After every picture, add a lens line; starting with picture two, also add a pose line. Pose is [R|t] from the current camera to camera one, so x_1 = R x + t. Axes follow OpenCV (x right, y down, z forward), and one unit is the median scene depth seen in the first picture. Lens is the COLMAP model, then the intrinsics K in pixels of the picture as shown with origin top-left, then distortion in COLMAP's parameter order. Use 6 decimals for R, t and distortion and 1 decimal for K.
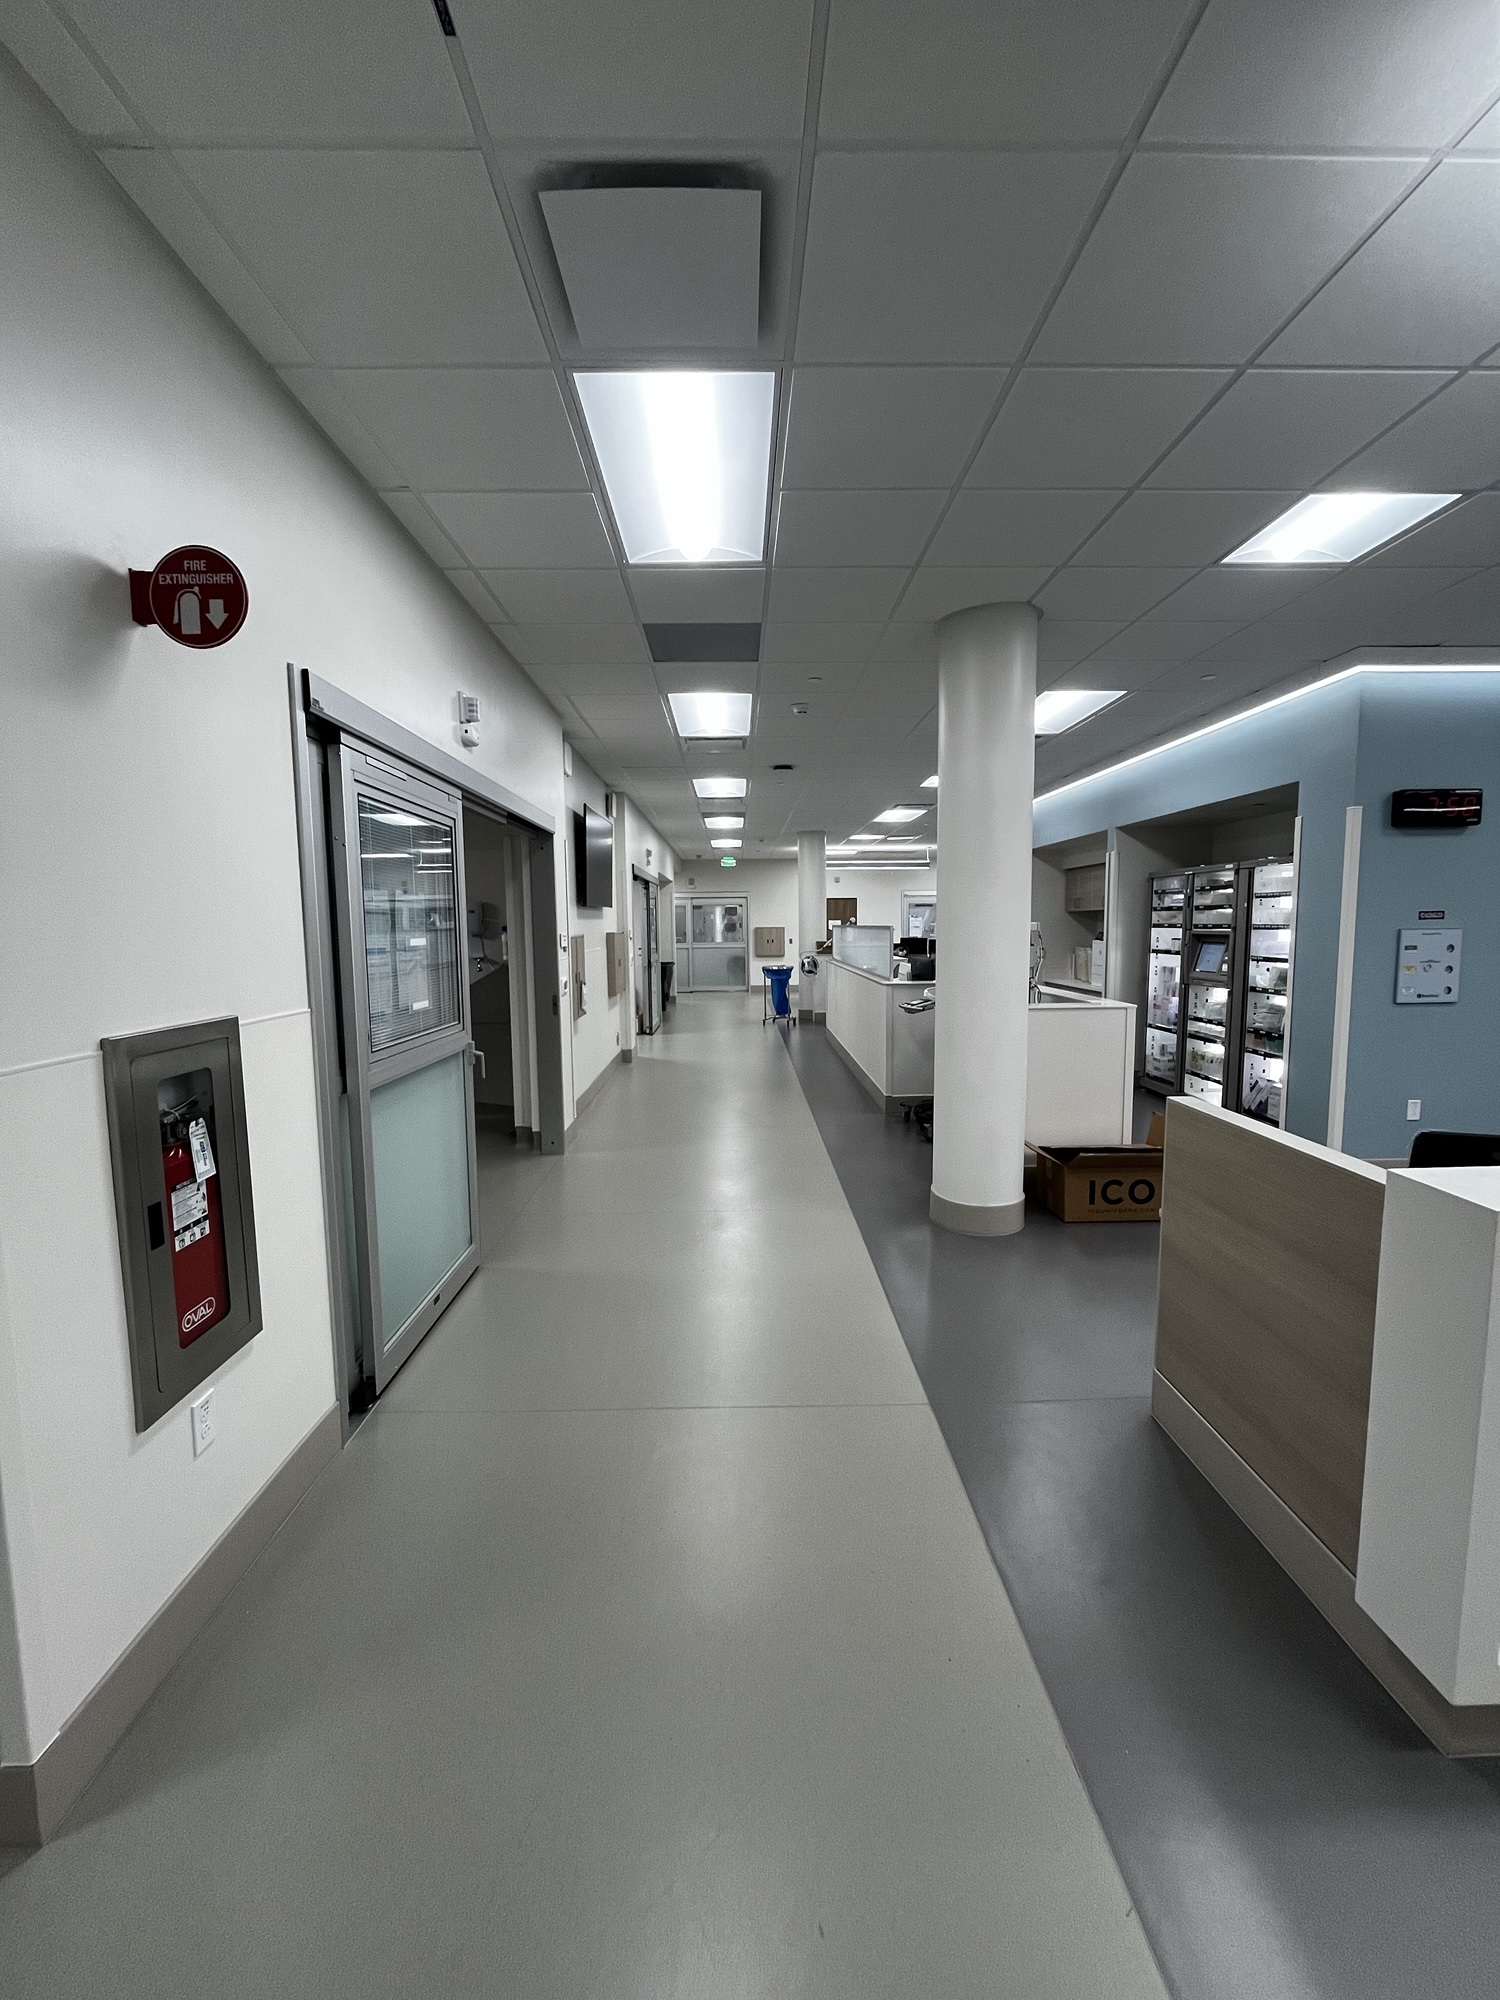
lens RADIAL K [[796.9, 0, 750.0], [0, 796.9, 1000.0], [0, 0, 1]] dist [-0.002484, -0.000208]
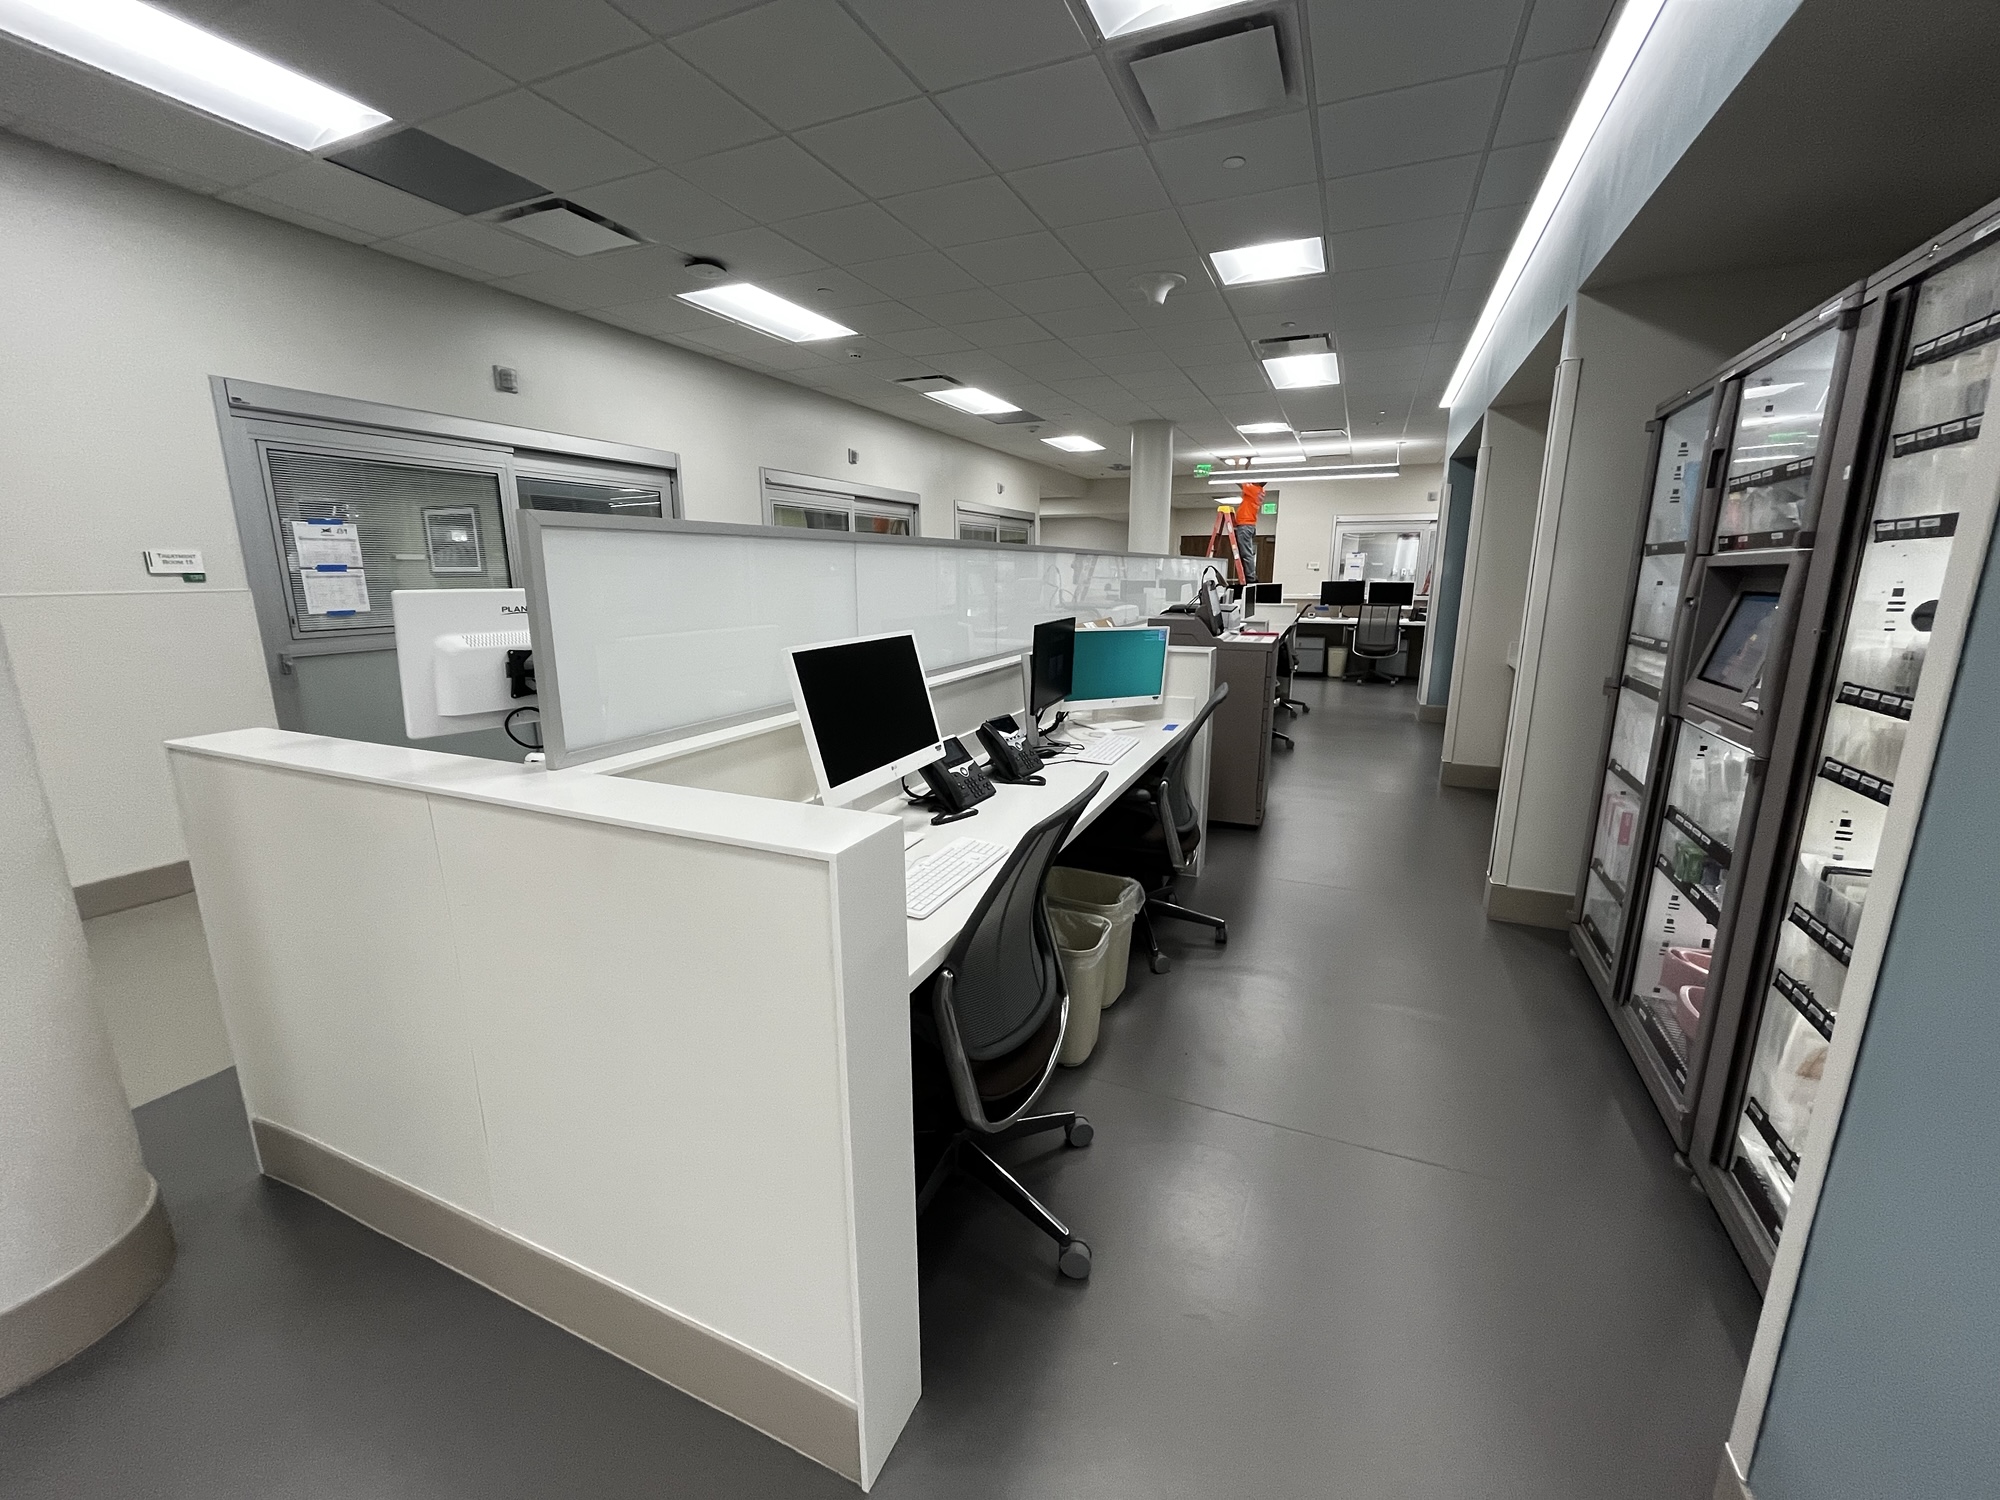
lens RADIAL K [[796.9, 0, 1000.0], [0, 796.9, 750.0], [0, 0, 1]] dist [-0.002484, -0.000208]
pose [[0.912346, 0.084865, -0.400528, 0.300828], [-0.036429, 0.991228, 0.127045, -0.026699], [0.407796, -0.101318, 0.907434, 0.399171]]
